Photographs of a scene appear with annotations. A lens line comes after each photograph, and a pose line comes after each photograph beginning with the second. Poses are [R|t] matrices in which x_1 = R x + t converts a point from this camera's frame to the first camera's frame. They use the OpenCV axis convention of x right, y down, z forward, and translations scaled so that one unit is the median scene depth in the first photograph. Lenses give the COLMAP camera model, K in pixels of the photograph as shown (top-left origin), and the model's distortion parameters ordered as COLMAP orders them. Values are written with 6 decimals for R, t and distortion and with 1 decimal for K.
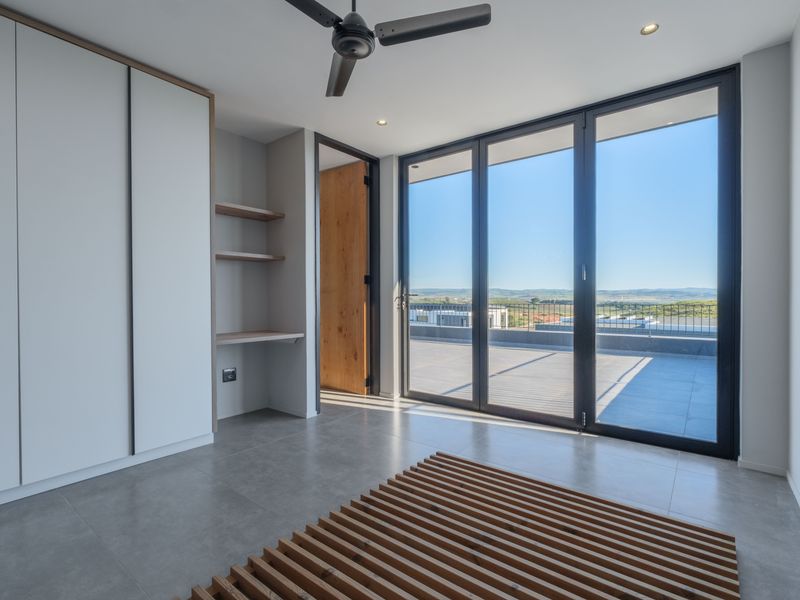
lens RADIAL K [[405.1, 0, 402.5], [0, 405.1, 276.0], [0, 0, 1]] dist [0.005281, 0.001662]
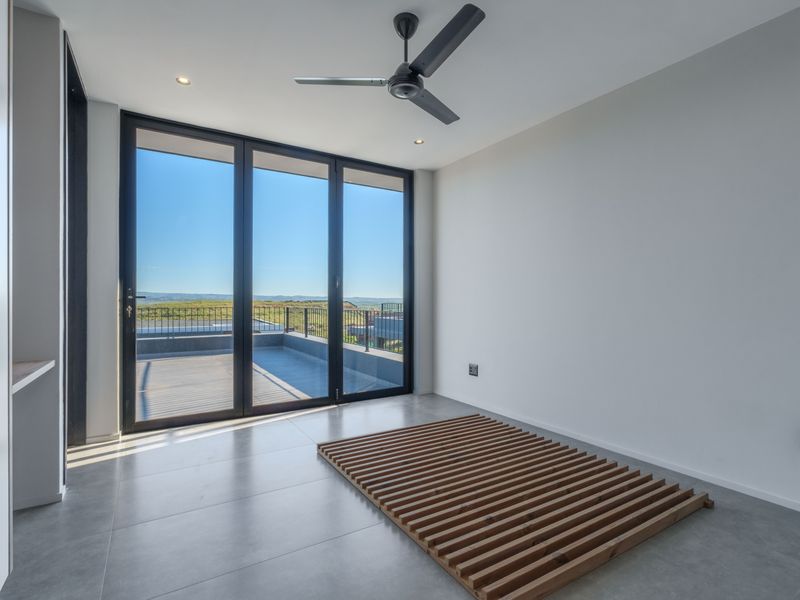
lens RADIAL K [[405.1, 0, 400.1], [0, 405.1, 301.2], [0, 0, 1]] dist [0.005281, 0.001662]
pose [[0.343502, 0.001864, 0.939150, -0.530195], [-0.051532, 0.998529, 0.016867, 0.010803], [-0.937737, -0.054190, 0.343093, 0.265992]]
